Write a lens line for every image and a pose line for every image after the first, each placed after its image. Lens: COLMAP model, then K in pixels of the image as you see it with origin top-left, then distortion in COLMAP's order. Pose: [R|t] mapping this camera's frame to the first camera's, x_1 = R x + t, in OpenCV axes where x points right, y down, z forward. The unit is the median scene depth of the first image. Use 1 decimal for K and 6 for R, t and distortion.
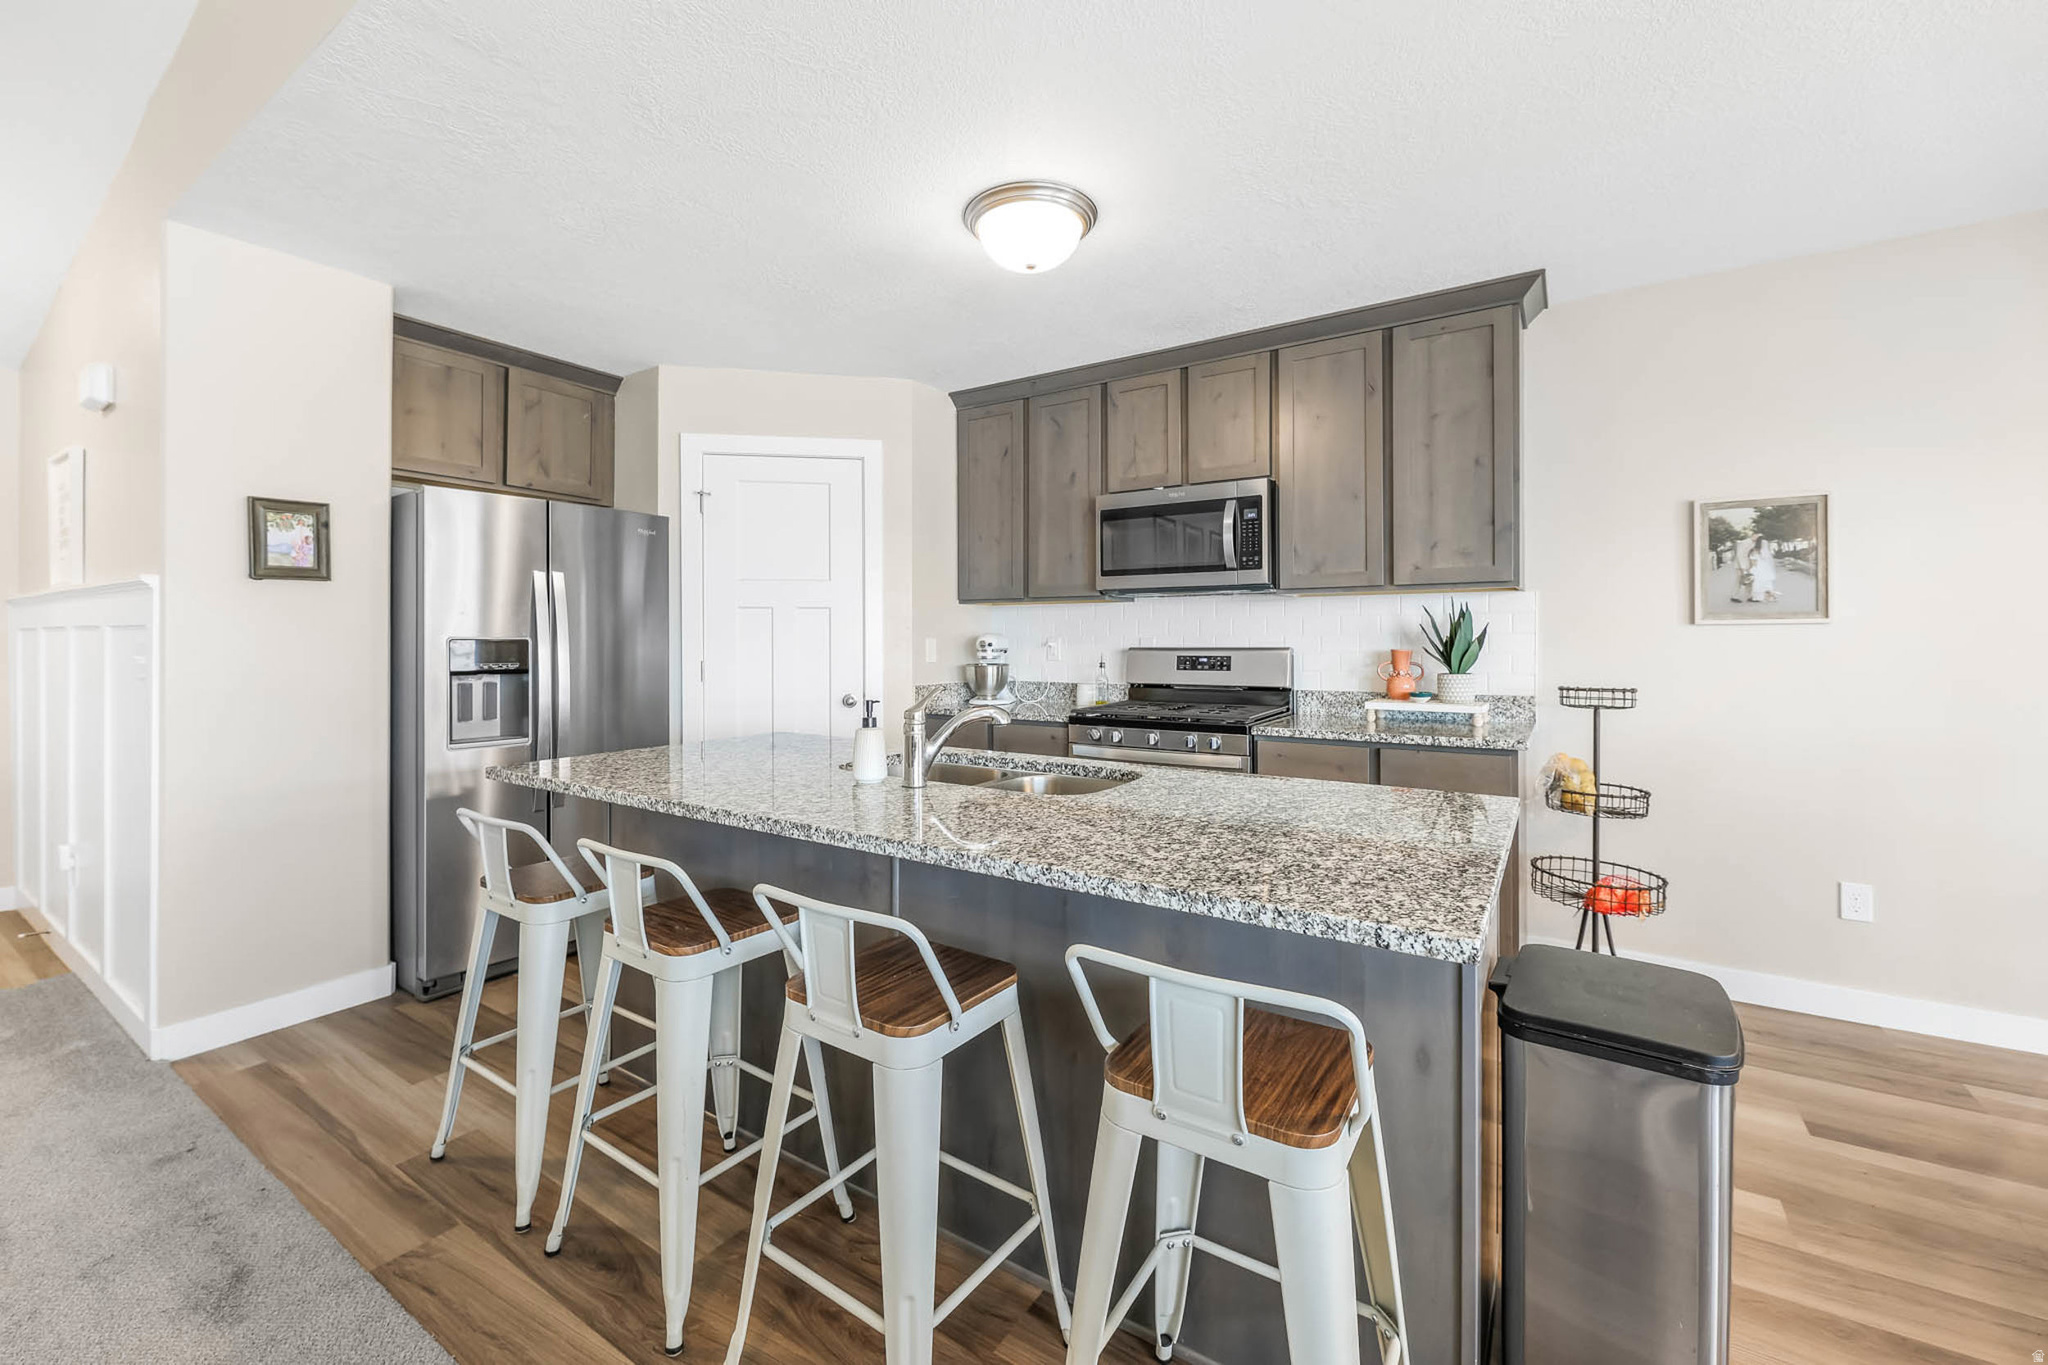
lens RADIAL K [[832.4, 0, 1018.8], [0, 832.4, 635.9], [0, 0, 1]] dist [-0.007270, -0.000013]
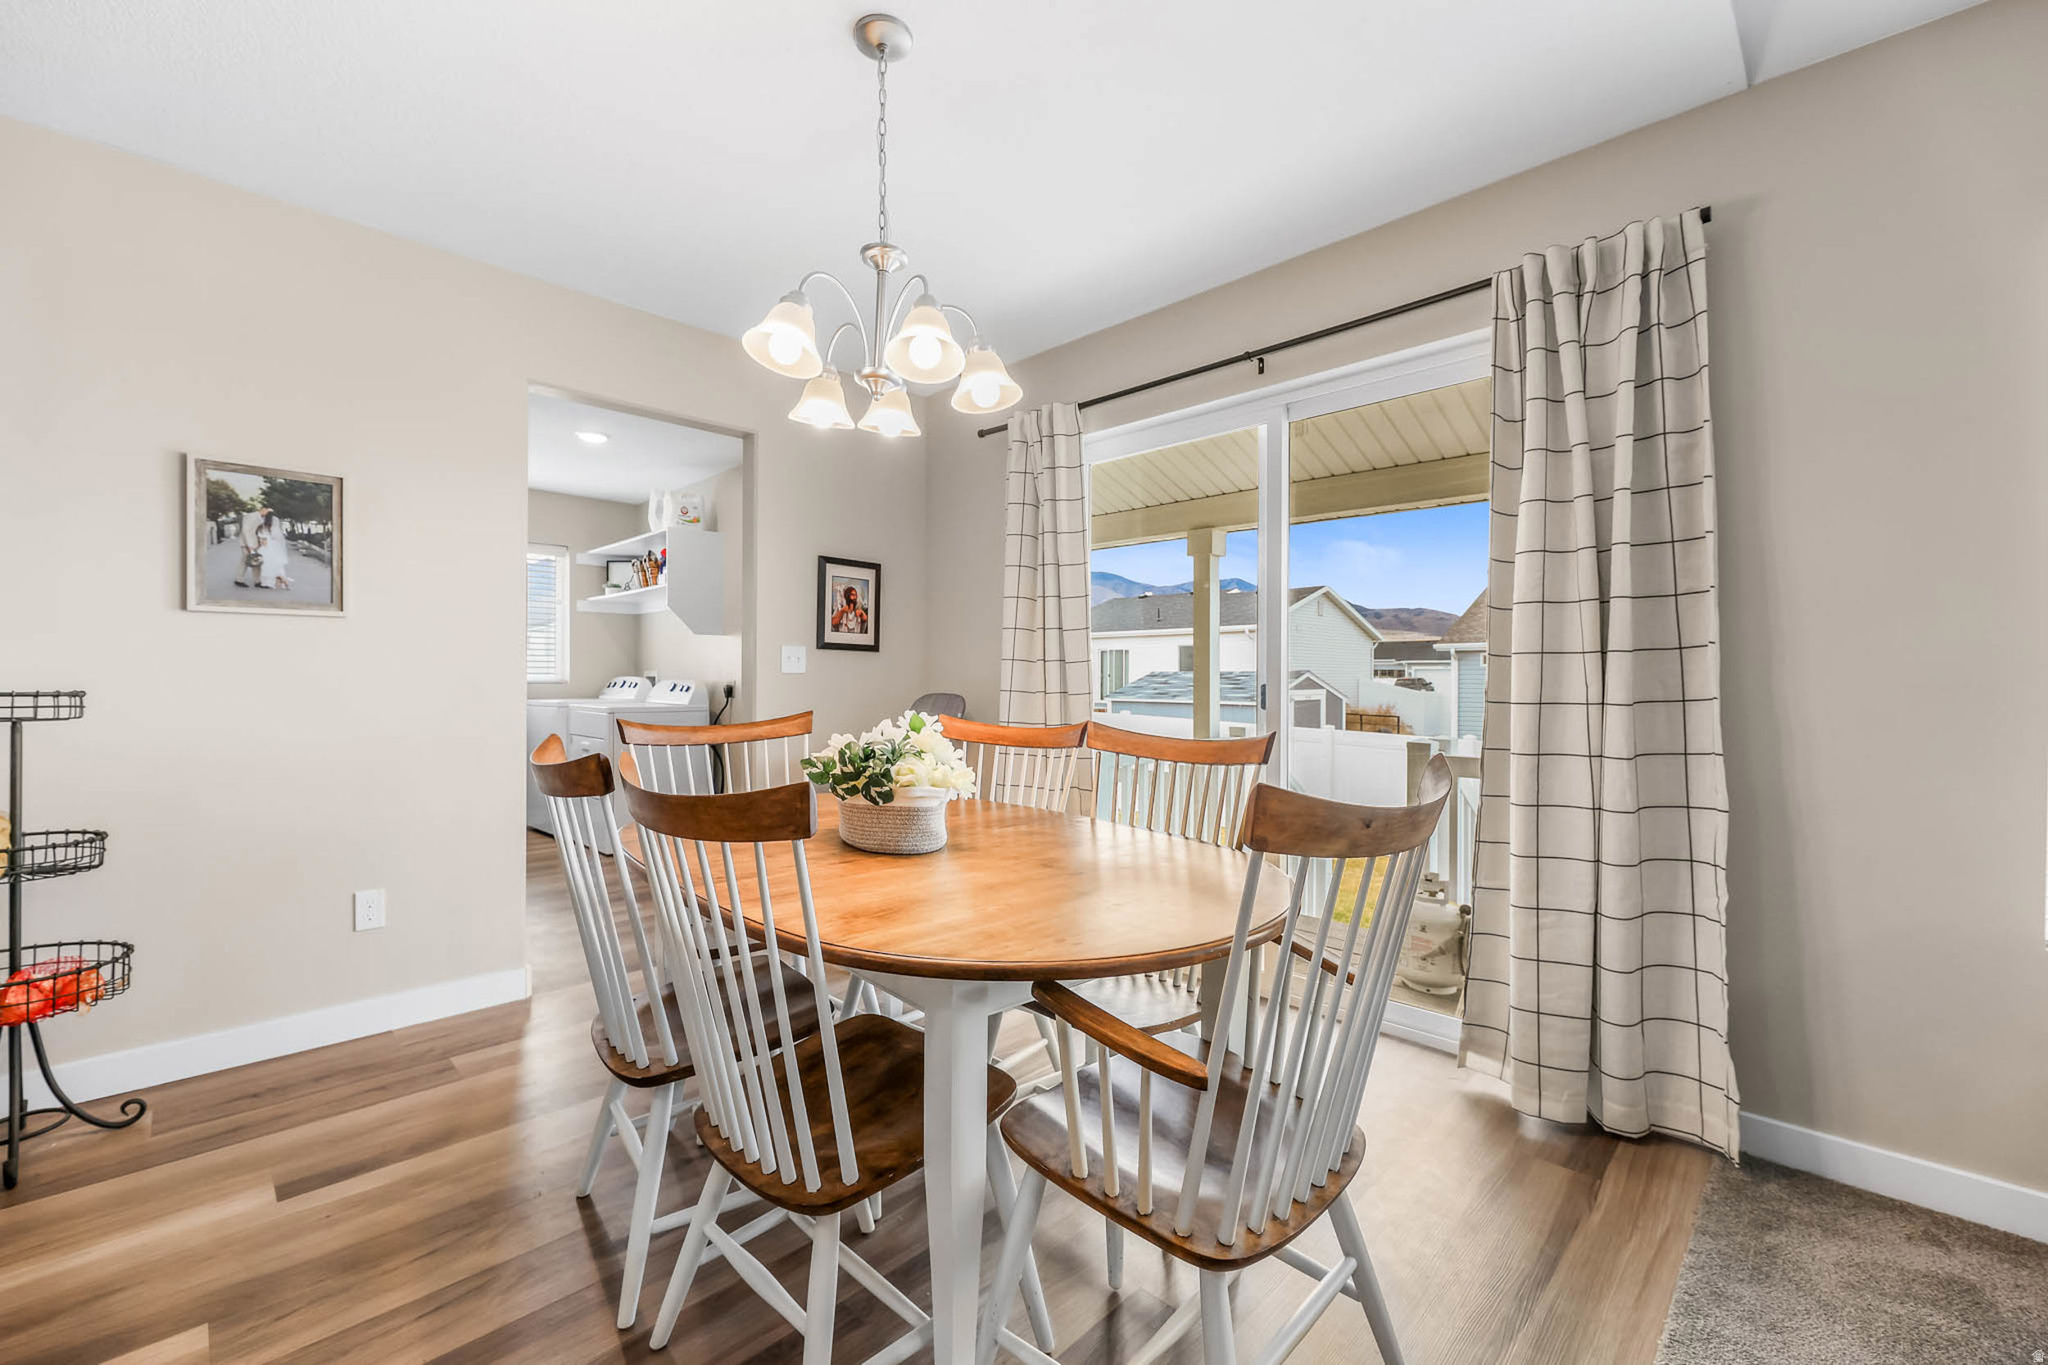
lens RADIAL K [[832.4, 0, 1004.5], [0, 832.4, 684.7], [0, 0, 1]] dist [-0.007270, -0.000013]
pose [[0.221526, -0.003162, 0.975149, 0.200739], [-0.008542, 0.999950, 0.005183, 0.042010], [-0.975117, -0.009478, 0.221488, 0.059469]]
